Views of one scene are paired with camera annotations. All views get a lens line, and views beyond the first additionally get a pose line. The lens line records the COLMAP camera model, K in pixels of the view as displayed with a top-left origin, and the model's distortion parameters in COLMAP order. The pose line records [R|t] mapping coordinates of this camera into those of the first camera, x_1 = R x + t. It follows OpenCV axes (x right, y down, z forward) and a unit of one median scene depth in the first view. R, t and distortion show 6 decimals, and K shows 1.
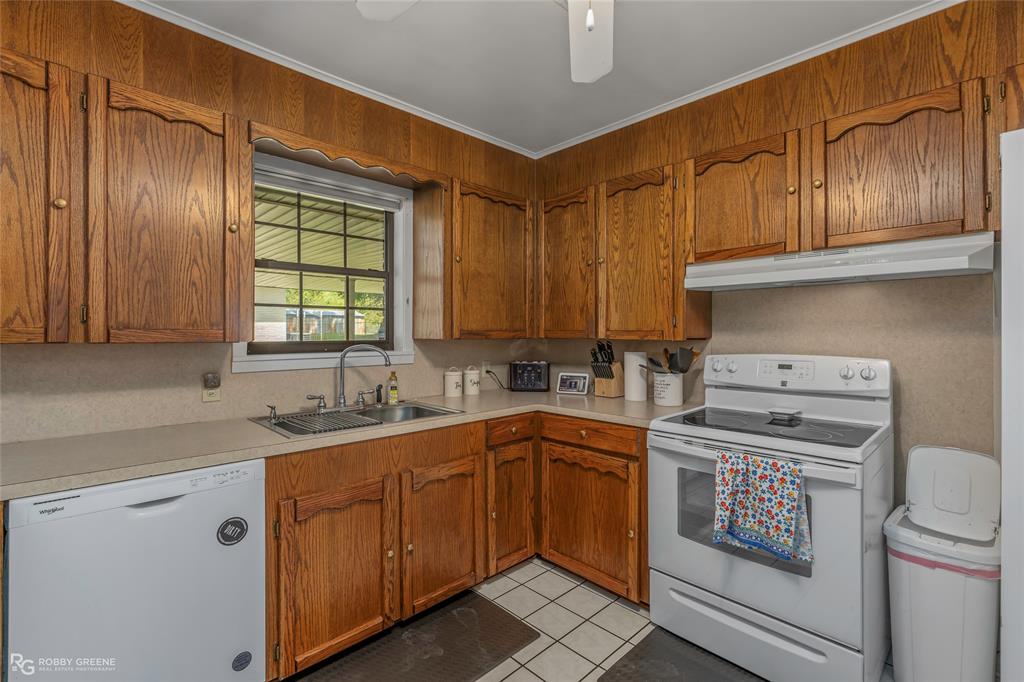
lens RADIAL K [[465.0, 0, 512.7], [0, 465.0, 331.7], [0, 0, 1]] dist [-0.000746, 0.000082]
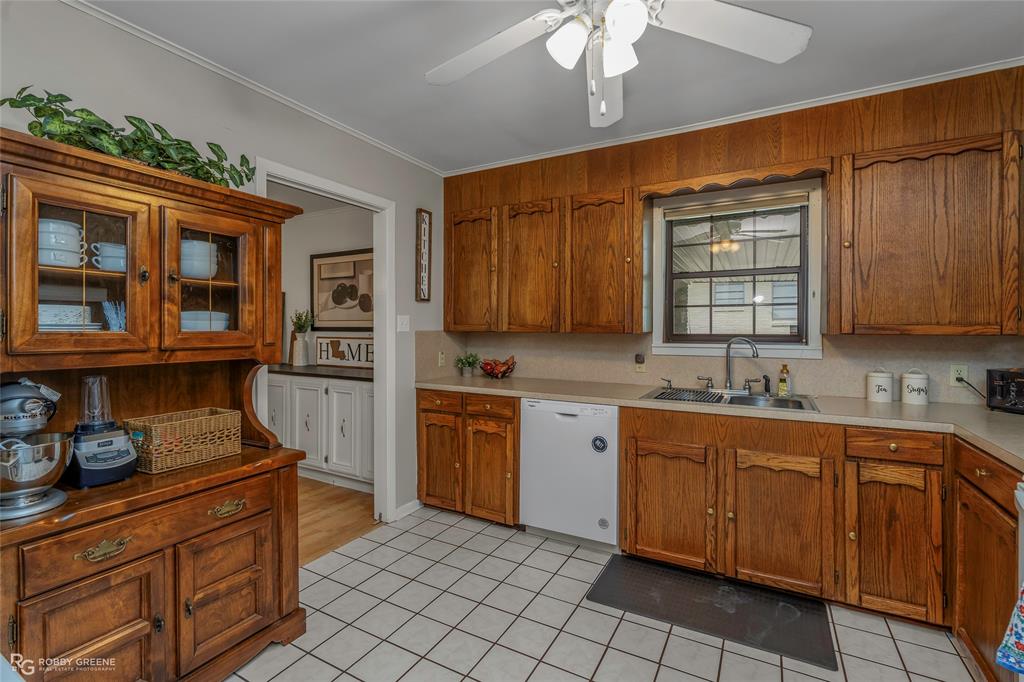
lens RADIAL K [[465.0, 0, 512.7], [0, 465.0, 331.7], [0, 0, 1]] dist [-0.000746, 0.000082]
pose [[0.289345, 0.007424, -0.957196, 0.640337], [0.001589, 0.999965, 0.008236, 0.003055], [0.957224, -0.003904, 0.289323, 0.144599]]
